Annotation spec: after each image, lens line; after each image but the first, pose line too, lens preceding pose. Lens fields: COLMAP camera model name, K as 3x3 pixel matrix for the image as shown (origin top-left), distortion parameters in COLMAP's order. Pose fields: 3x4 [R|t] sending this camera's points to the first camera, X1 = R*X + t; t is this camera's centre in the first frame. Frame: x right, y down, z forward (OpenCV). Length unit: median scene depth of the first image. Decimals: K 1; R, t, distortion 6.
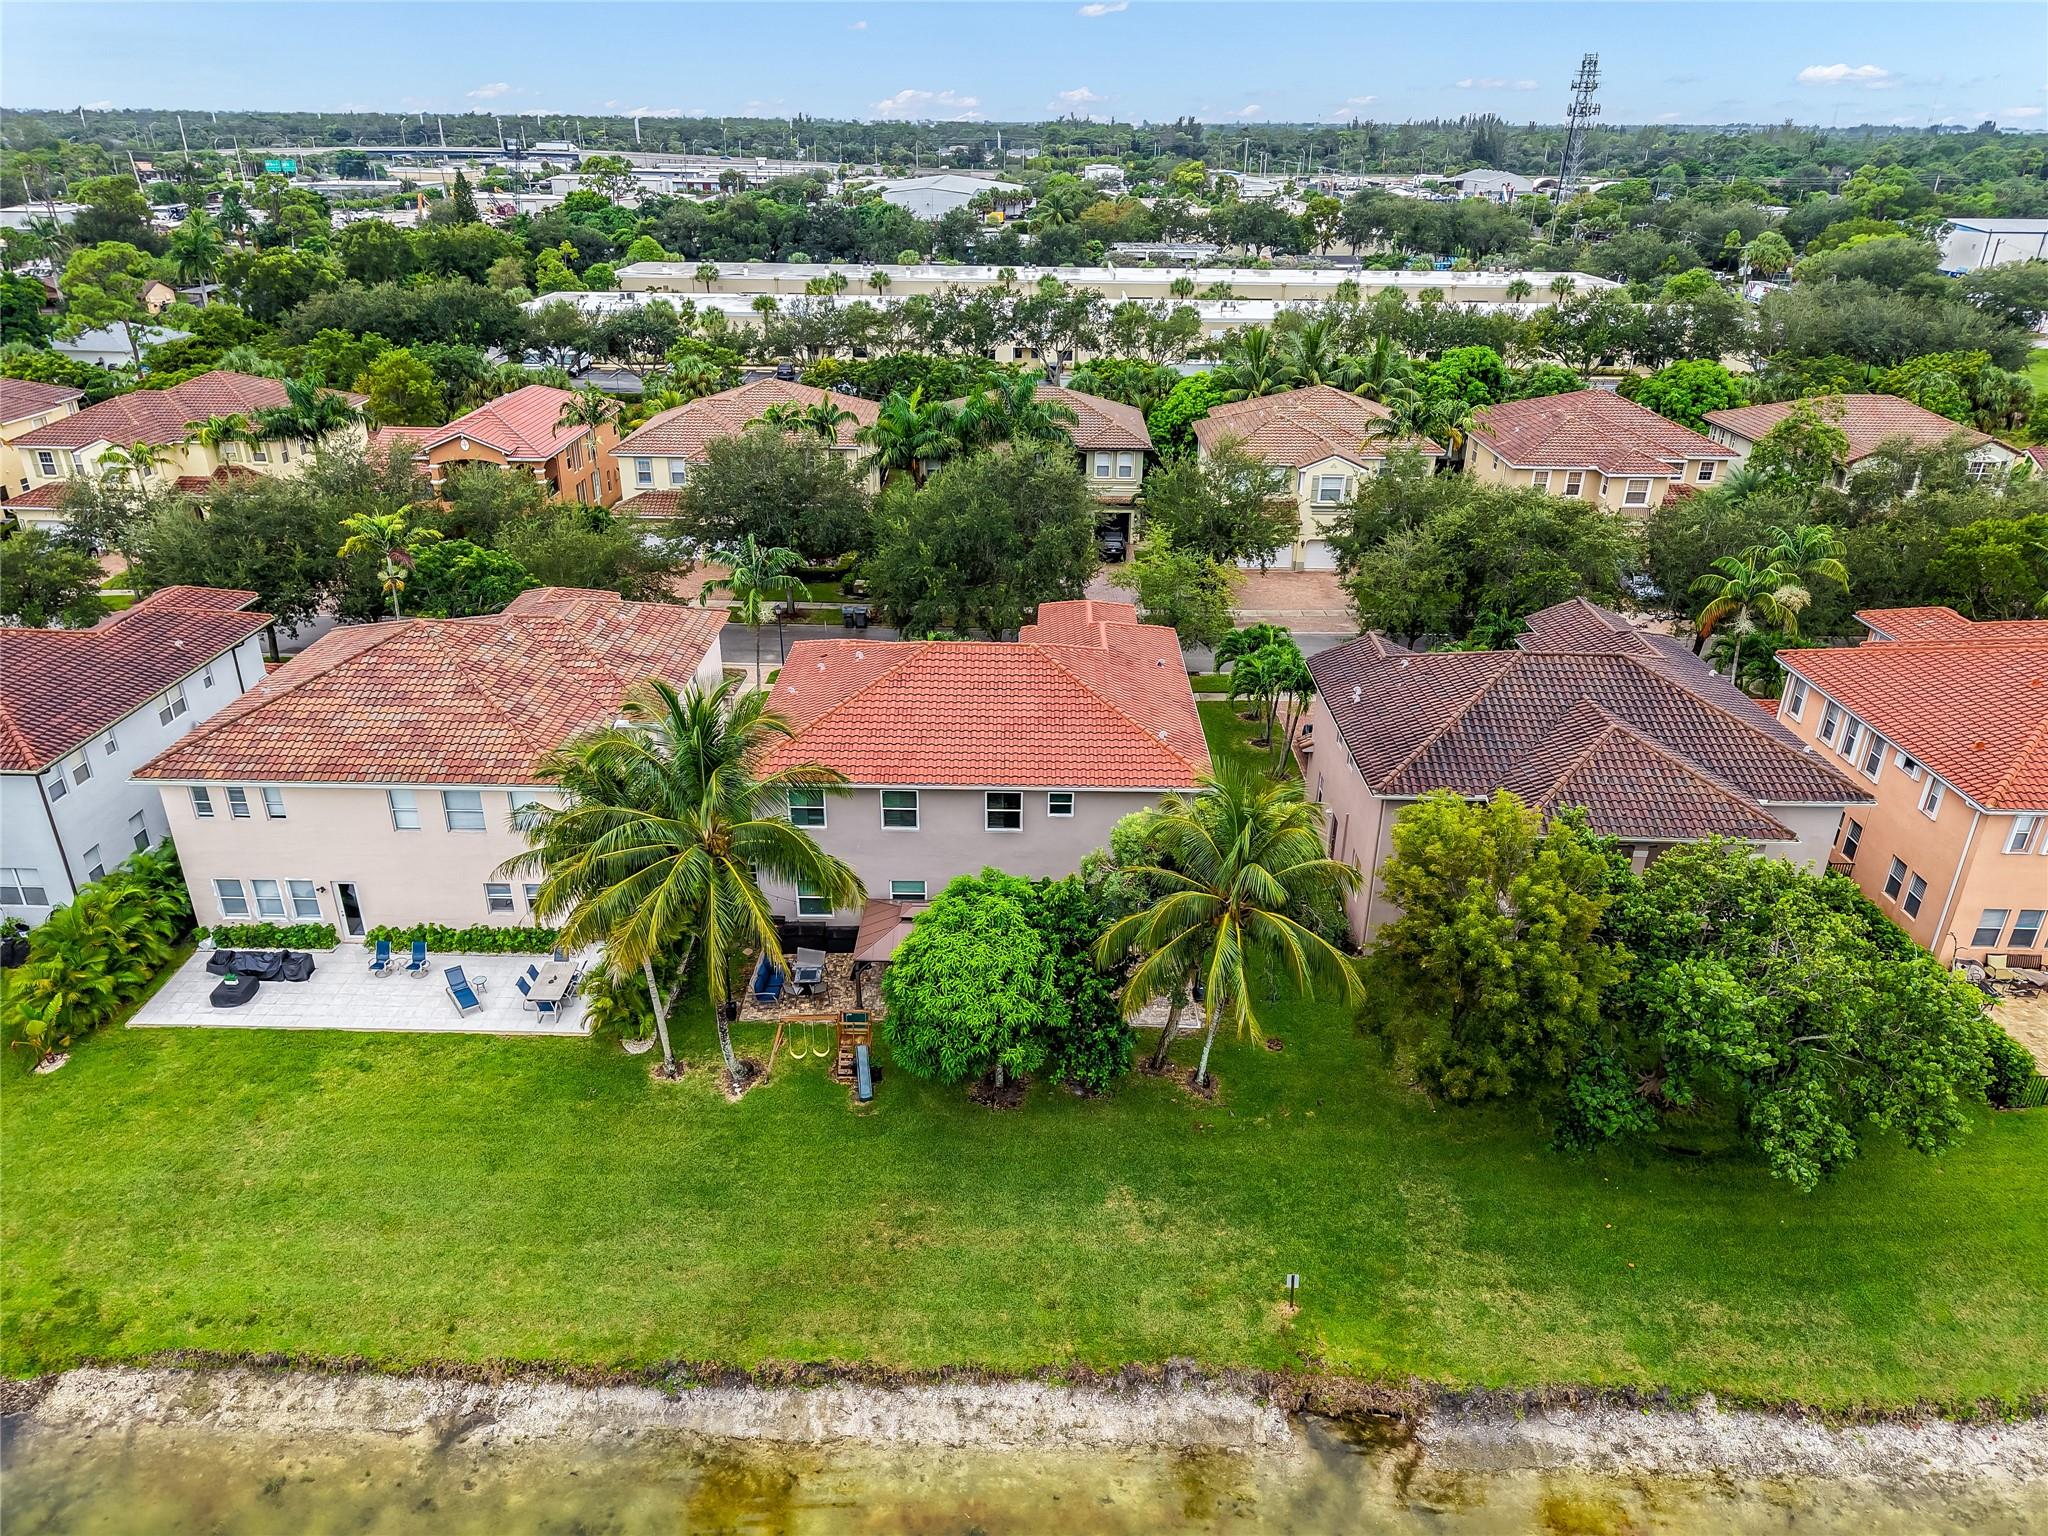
lens RADIAL K [[1380.2, 0, 1024.0], [0, 1380.2, 768.0], [0, 0, 1]] dist [0.009196, -0.001777]
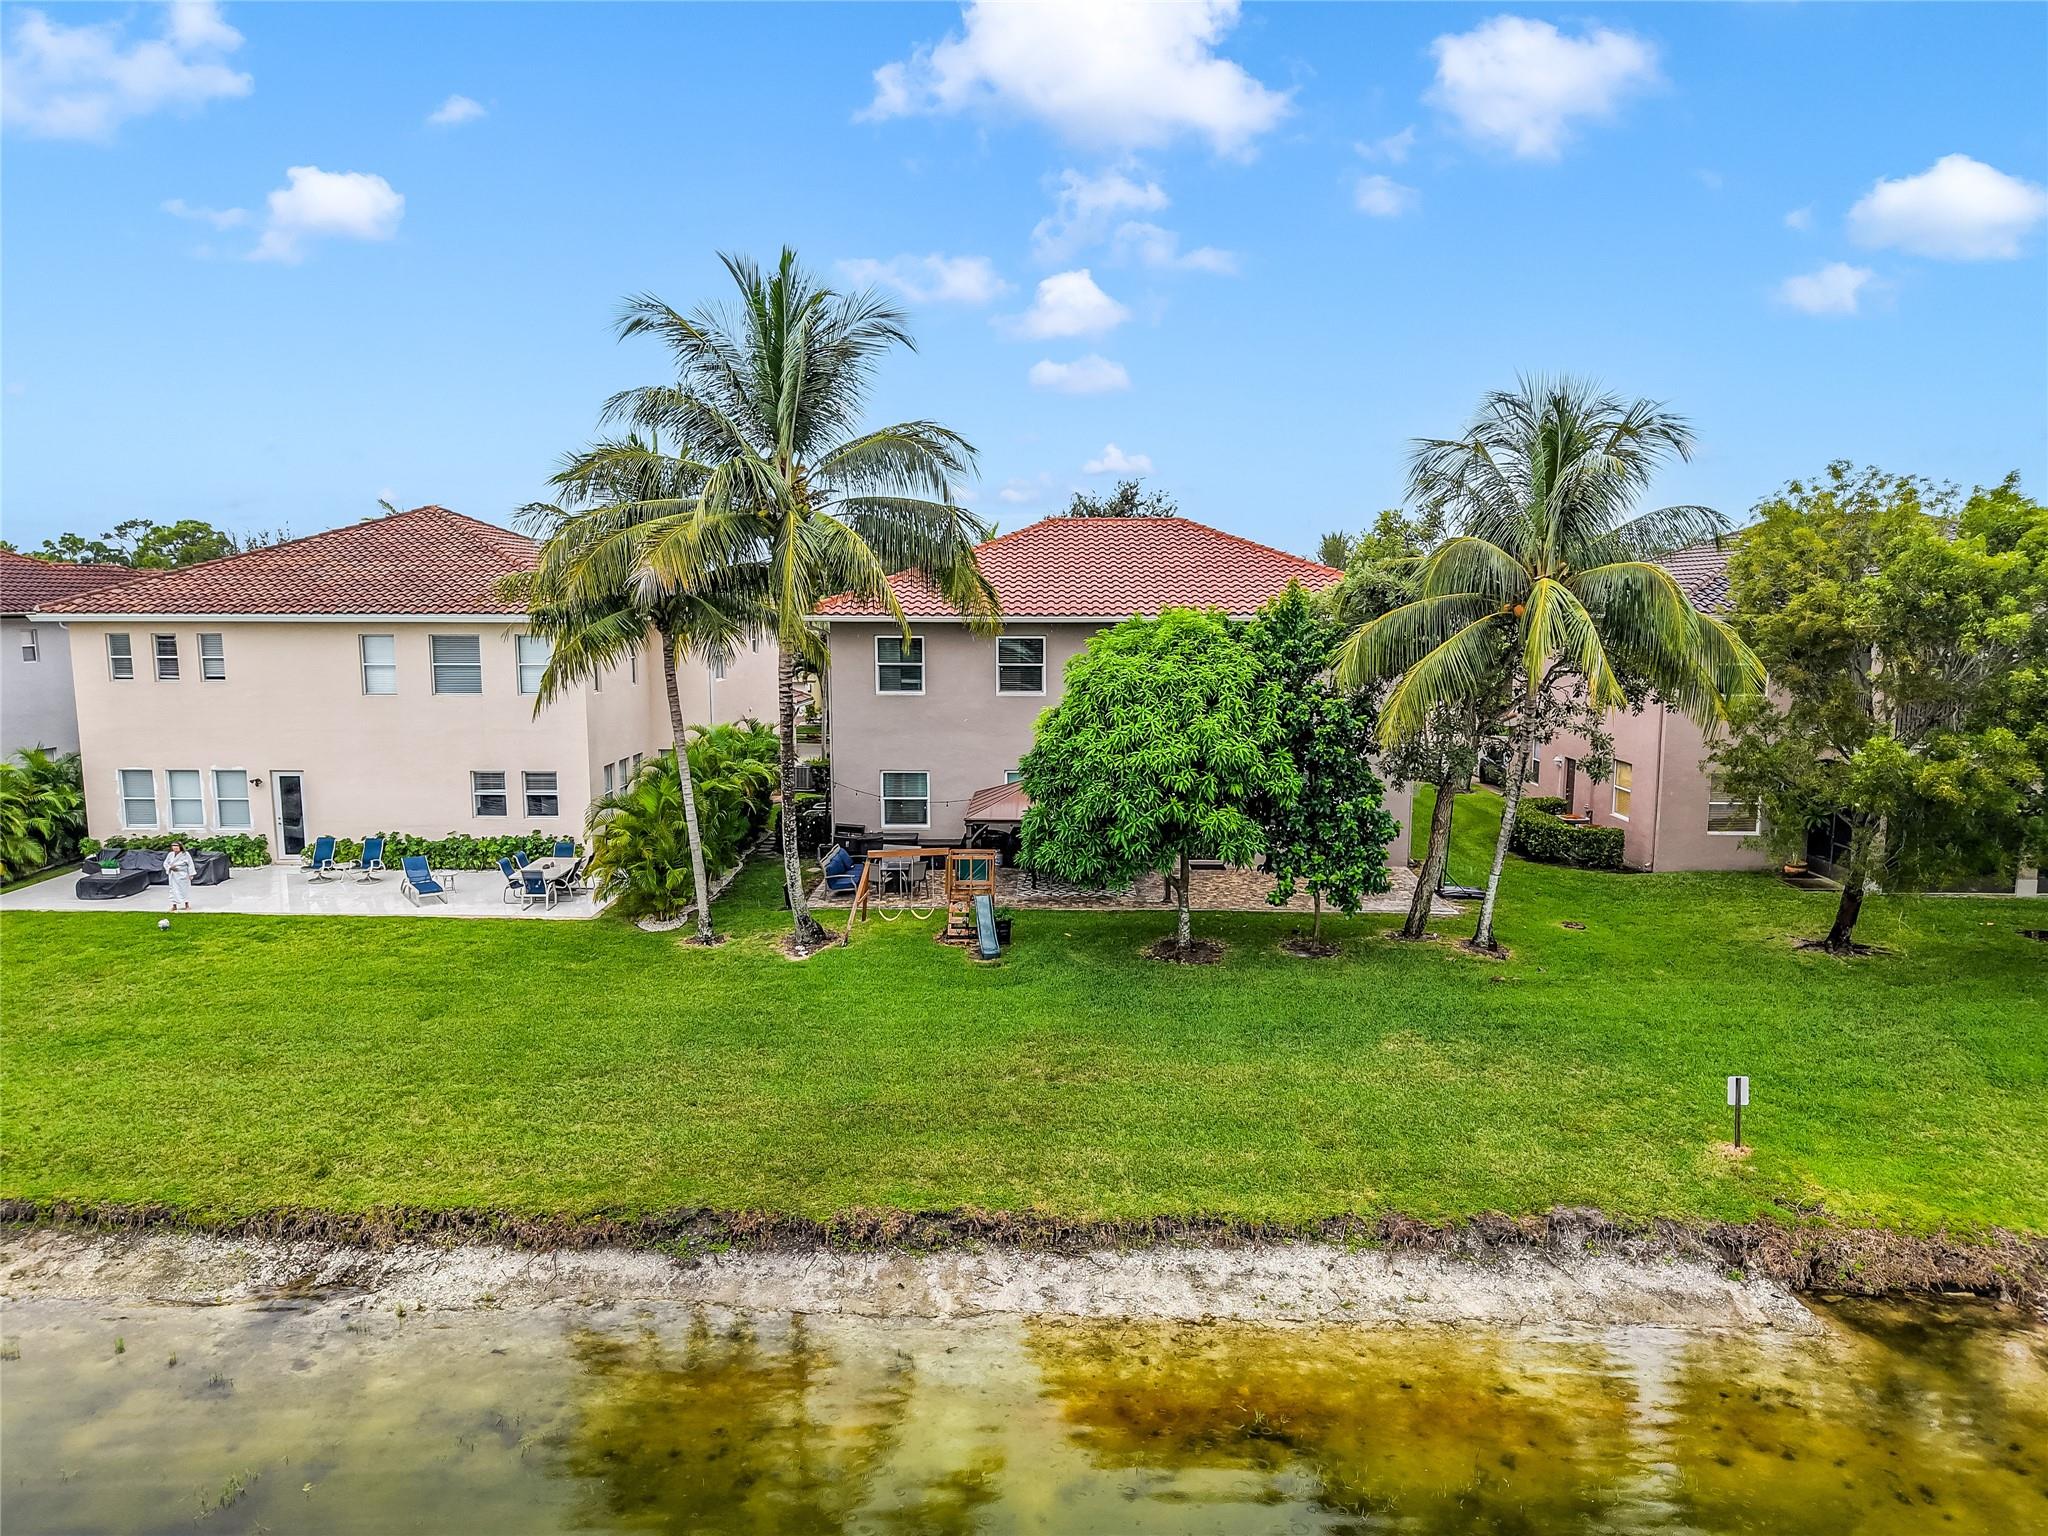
lens RADIAL K [[1380.2, 0, 1024.0], [0, 1380.2, 768.0], [0, 0, 1]] dist [0.009196, -0.001777]
pose [[0.999694, -0.011935, -0.021670, -0.099588], [0.004726, 0.951933, -0.306269, 0.431926], [0.024284, 0.306073, 0.951698, 0.396928]]
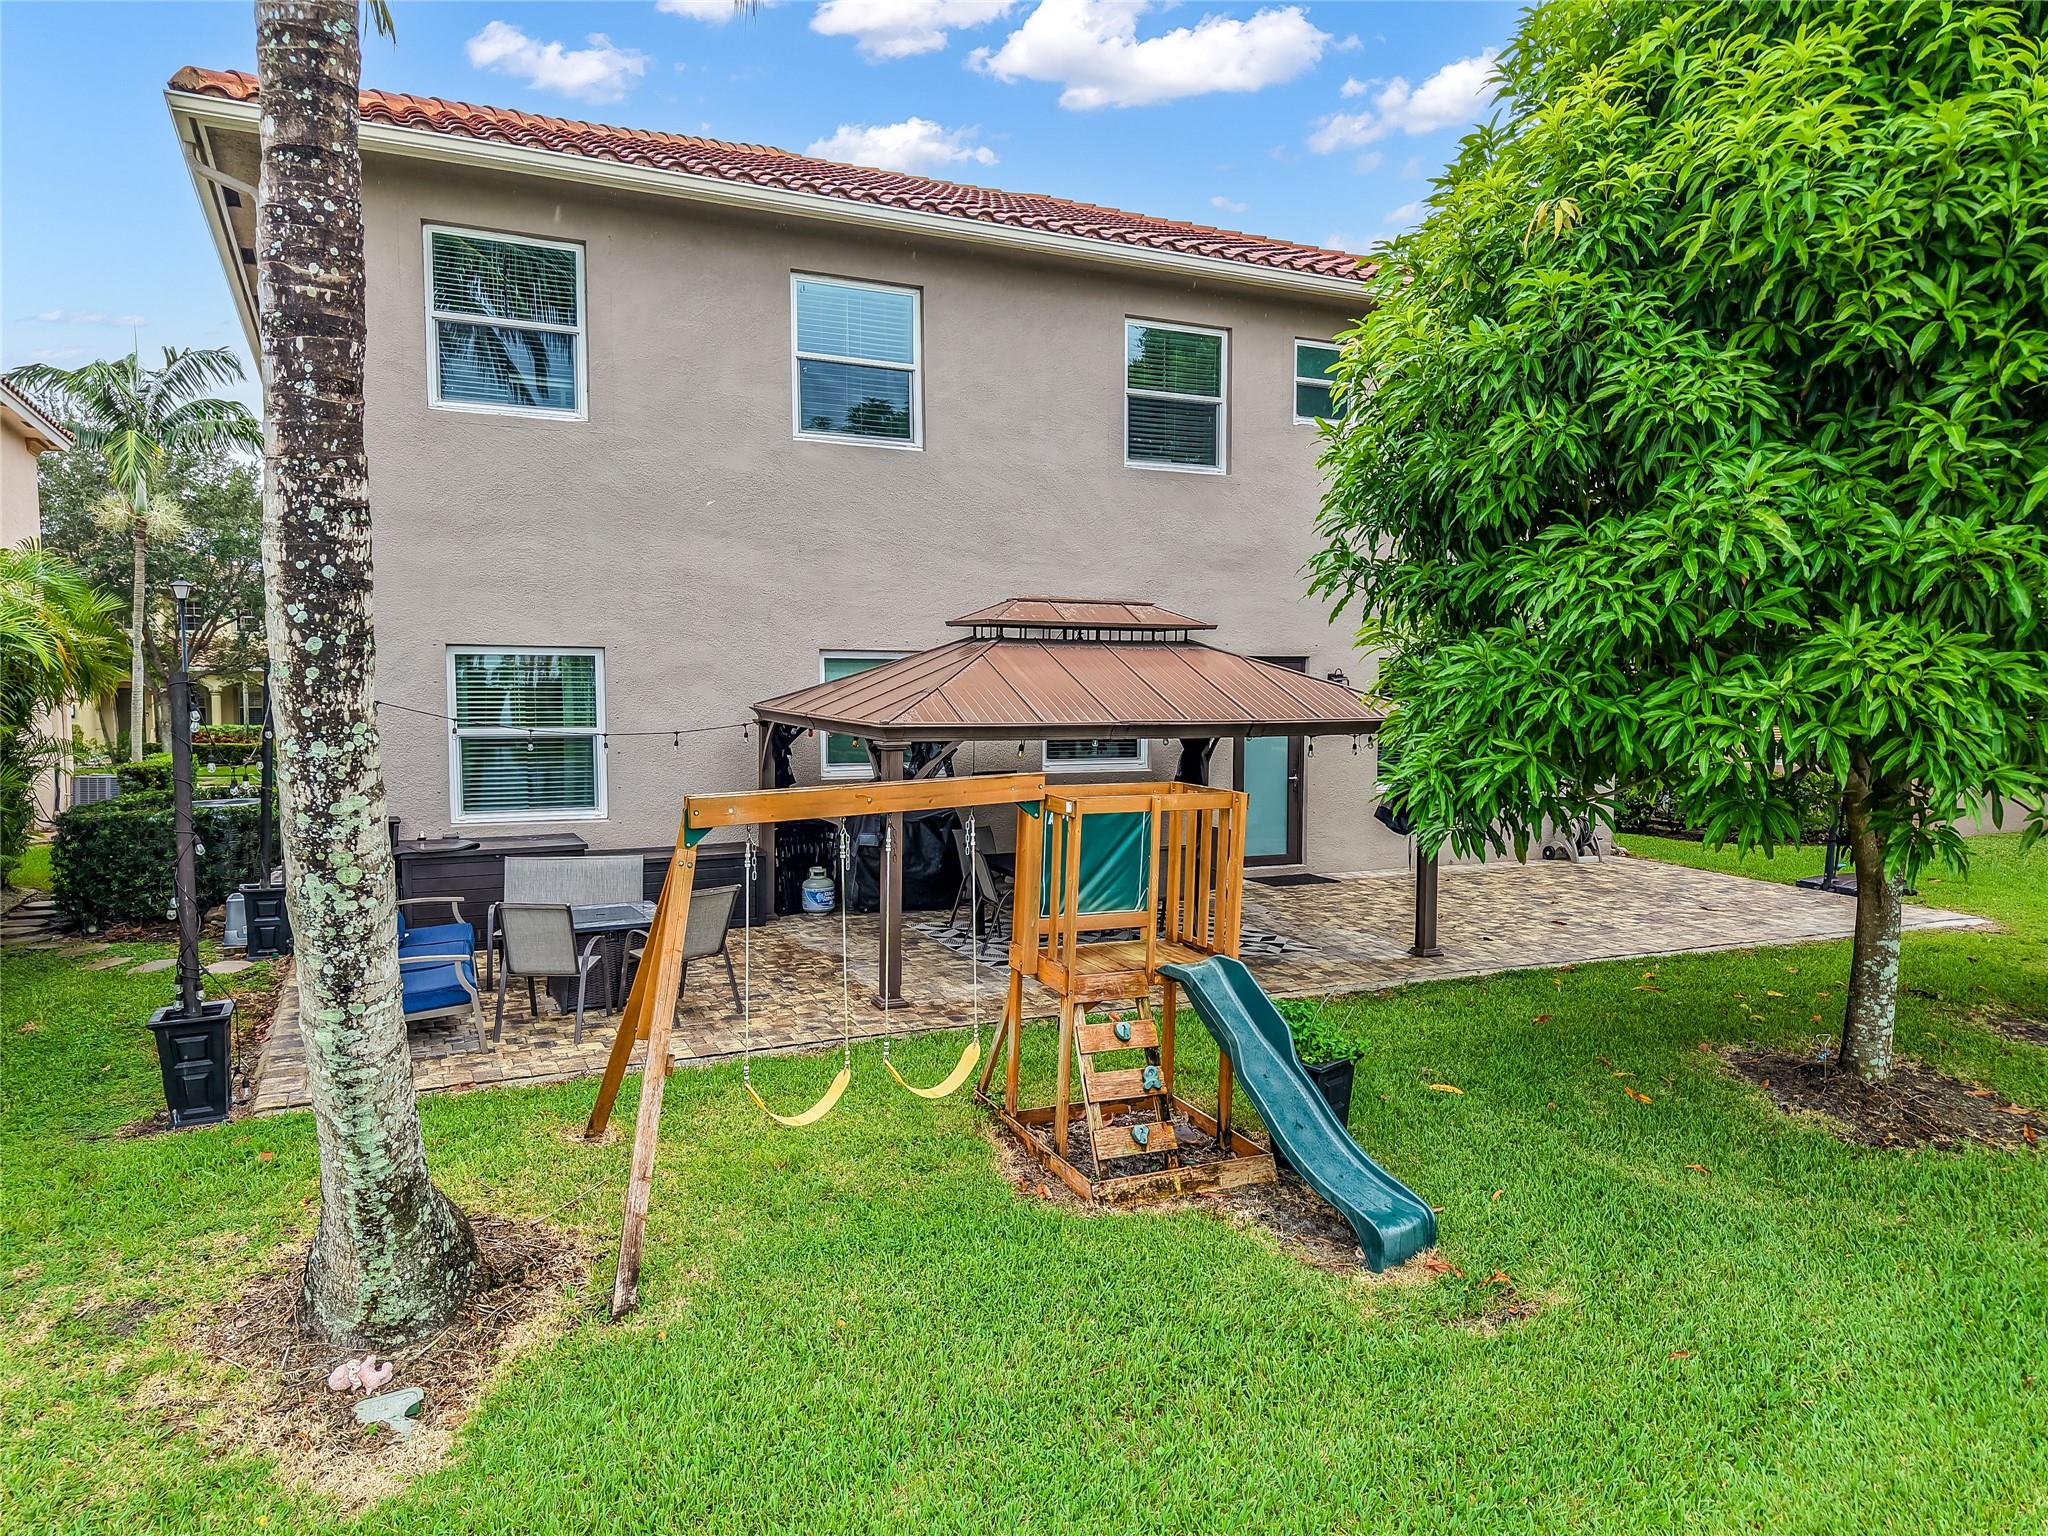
lens RADIAL K [[1421.3, 0, 1024.0], [0, 1421.3, 768.0], [0, 0, 1]] dist [-0.000020, -0.001640]
pose [[0.904385, -0.039719, 0.424865, -0.251648], [0.194137, 0.924947, -0.326779, 0.282871], [-0.379998, 0.378016, 0.844219, 1.050503]]
